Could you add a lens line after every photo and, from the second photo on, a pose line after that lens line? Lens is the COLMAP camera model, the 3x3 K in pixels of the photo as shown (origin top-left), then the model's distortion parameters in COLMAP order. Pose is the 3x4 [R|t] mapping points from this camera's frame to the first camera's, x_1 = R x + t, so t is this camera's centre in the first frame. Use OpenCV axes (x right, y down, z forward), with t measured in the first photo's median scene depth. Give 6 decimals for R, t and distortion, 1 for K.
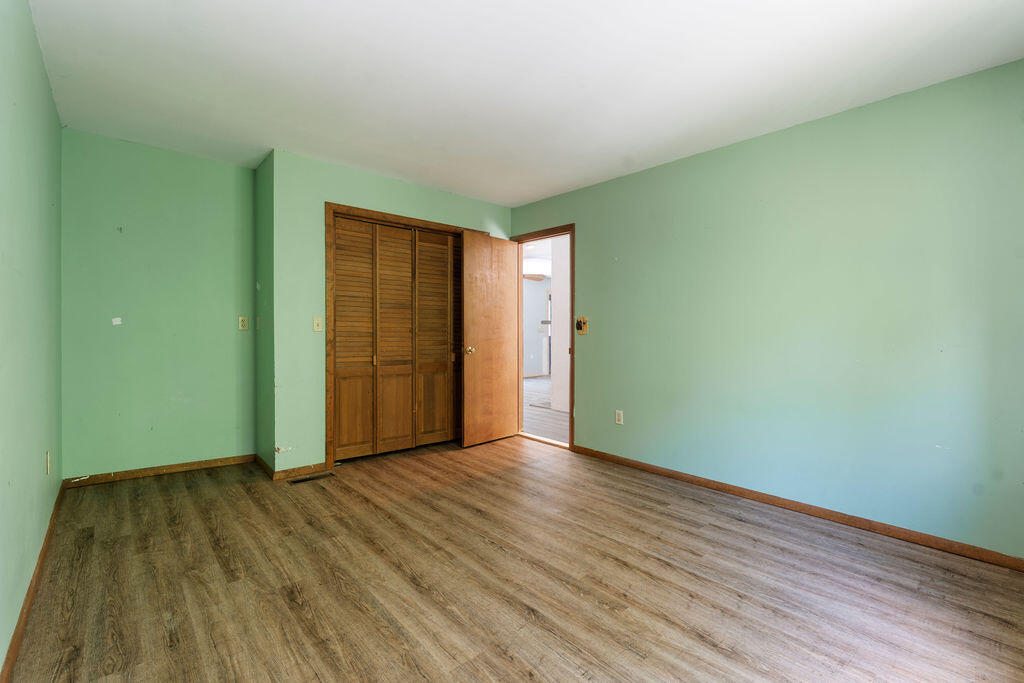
lens RADIAL K [[453.8, 0, 512.7], [0, 453.8, 337.6], [0, 0, 1]] dist [-0.005217, 0.000934]
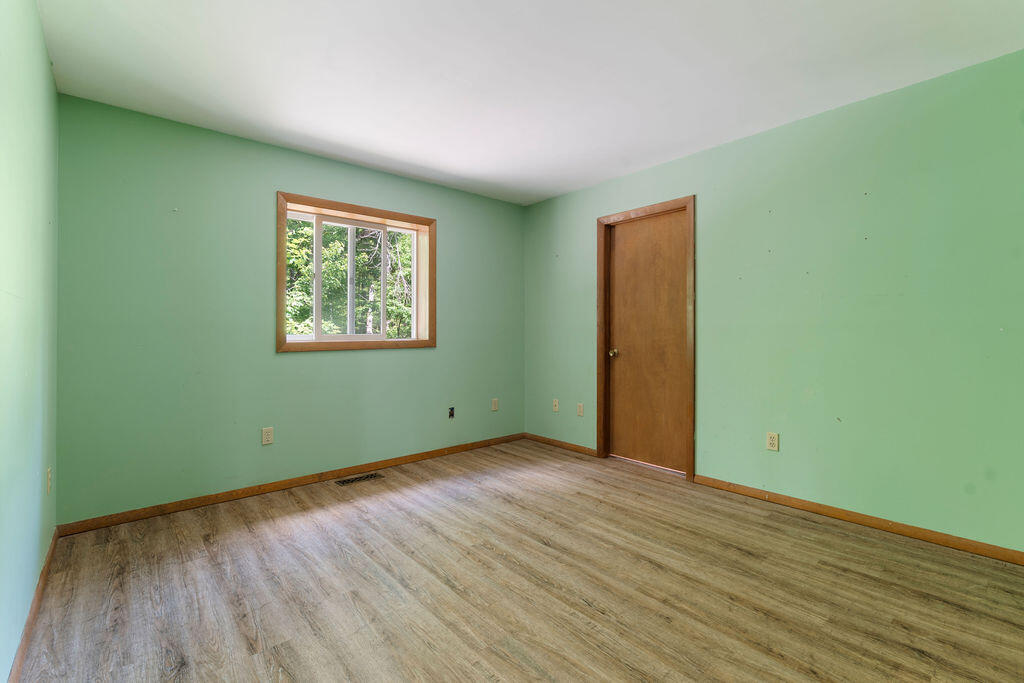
lens RADIAL K [[453.8, 0, 511.4], [0, 453.8, 335.8], [0, 0, 1]] dist [-0.005217, 0.000934]
pose [[-0.999958, -0.007610, 0.005070, 0.124874], [-0.007499, 0.999739, 0.021581, -0.024531], [-0.005233, 0.021542, -0.999754, 2.027995]]
